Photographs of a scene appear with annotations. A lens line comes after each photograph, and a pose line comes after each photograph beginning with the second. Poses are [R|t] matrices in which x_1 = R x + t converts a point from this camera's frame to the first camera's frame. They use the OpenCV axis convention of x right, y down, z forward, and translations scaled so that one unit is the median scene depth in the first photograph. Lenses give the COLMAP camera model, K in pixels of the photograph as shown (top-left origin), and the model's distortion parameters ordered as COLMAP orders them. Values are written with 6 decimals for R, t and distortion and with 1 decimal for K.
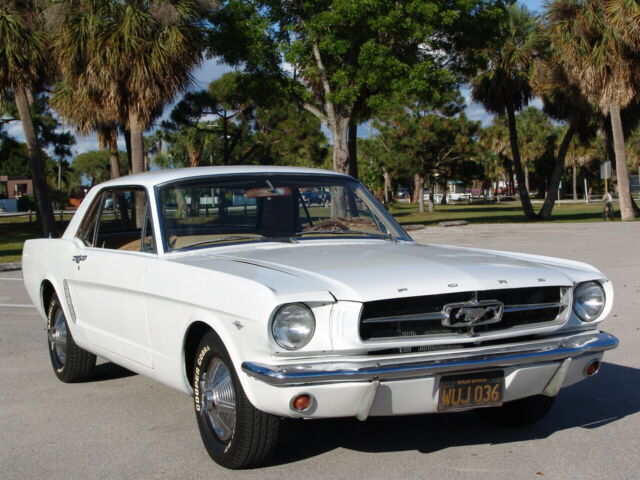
lens RADIAL K [[1123.7, 0, 320.0], [0, 1123.7, 240.0], [0, 0, 1]] dist [-0.004672, 0.155185]
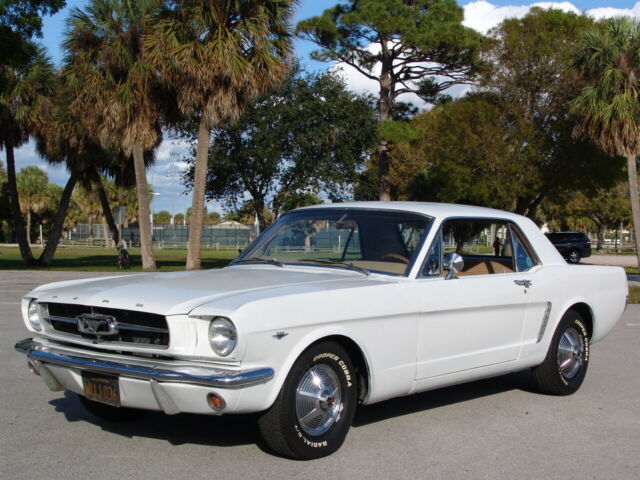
lens RADIAL K [[997.6, 0, 320.0], [0, 997.6, 240.0], [0, 0, 1]] dist [0.011572, 0.050786]
pose [[0.863678, 0.041054, 0.502370, -0.125283], [-0.020420, 0.998709, -0.046509, -0.034641], [-0.503631, 0.029911, 0.863401, 1.121323]]
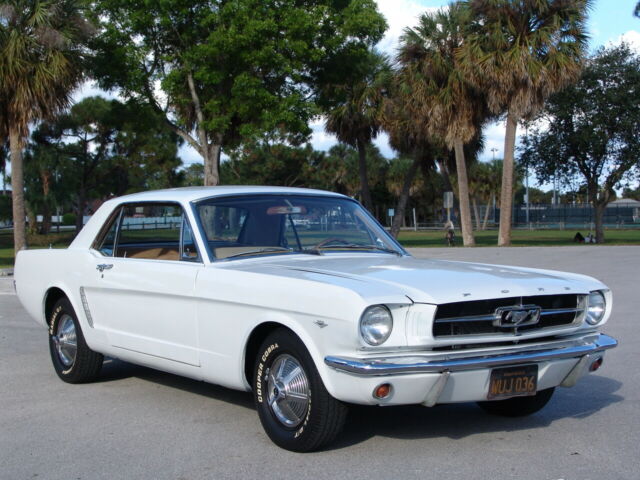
lens RADIAL K [[1069.9, 0, 320.0], [0, 1069.9, 240.0], [0, 0, 1]] dist [0.016672, 0.084731]
pose [[0.988359, 0.019403, 0.150896, -0.148786], [-0.016275, 0.999627, -0.021938, 0.008634], [-0.151265, 0.019227, 0.988306, -0.049340]]
